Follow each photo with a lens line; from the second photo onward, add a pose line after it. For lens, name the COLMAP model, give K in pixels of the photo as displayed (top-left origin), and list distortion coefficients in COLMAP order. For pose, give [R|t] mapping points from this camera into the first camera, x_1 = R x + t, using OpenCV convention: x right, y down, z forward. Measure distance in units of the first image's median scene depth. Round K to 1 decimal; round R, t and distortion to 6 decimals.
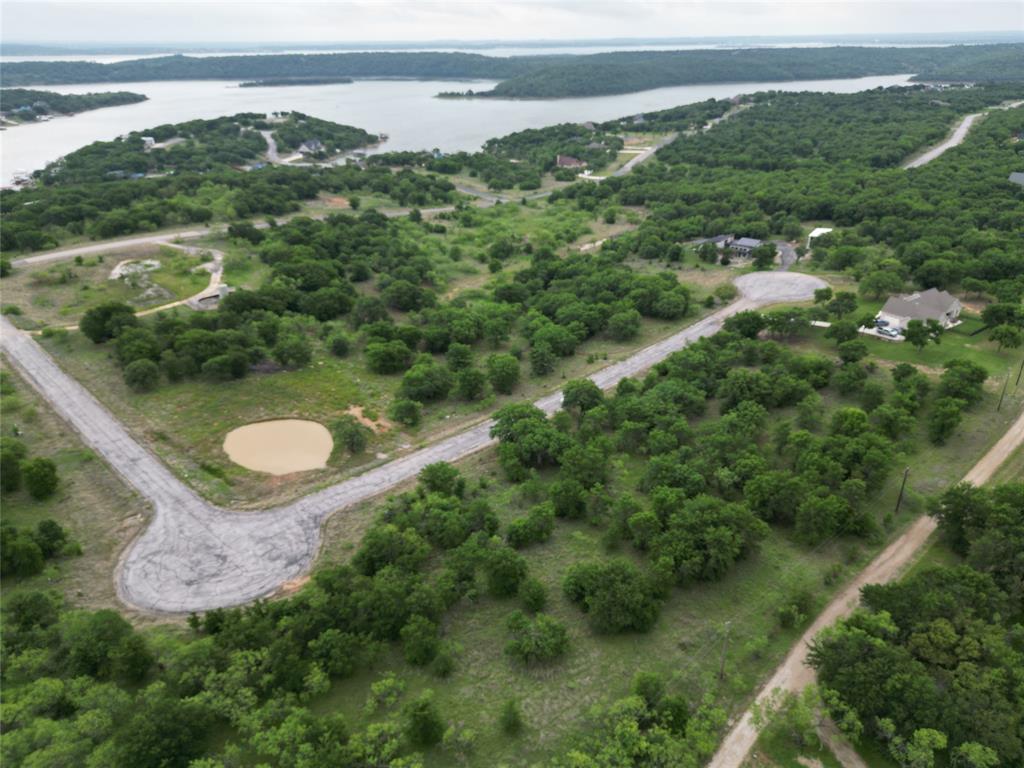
lens RADIAL K [[720.8, 0, 512.0], [0, 720.8, 384.0], [0, 0, 1]] dist [0.053206, -0.044408]
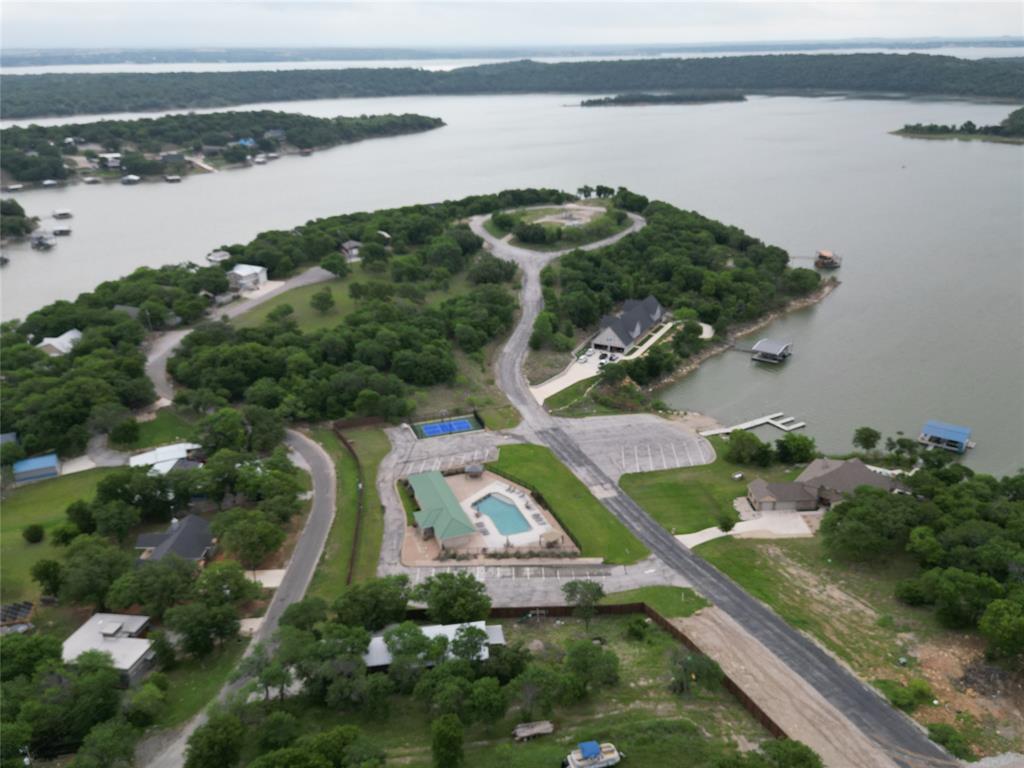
lens RADIAL K [[724.9, 0, 512.0], [0, 724.9, 384.0], [0, 0, 1]] dist [0.049494, -0.043460]
pose [[0.892274, 0.188404, -0.410305, -0.092093], [-0.190216, 0.981051, 0.036826, -0.154296], [0.409469, 0.045188, 0.911204, 0.337999]]
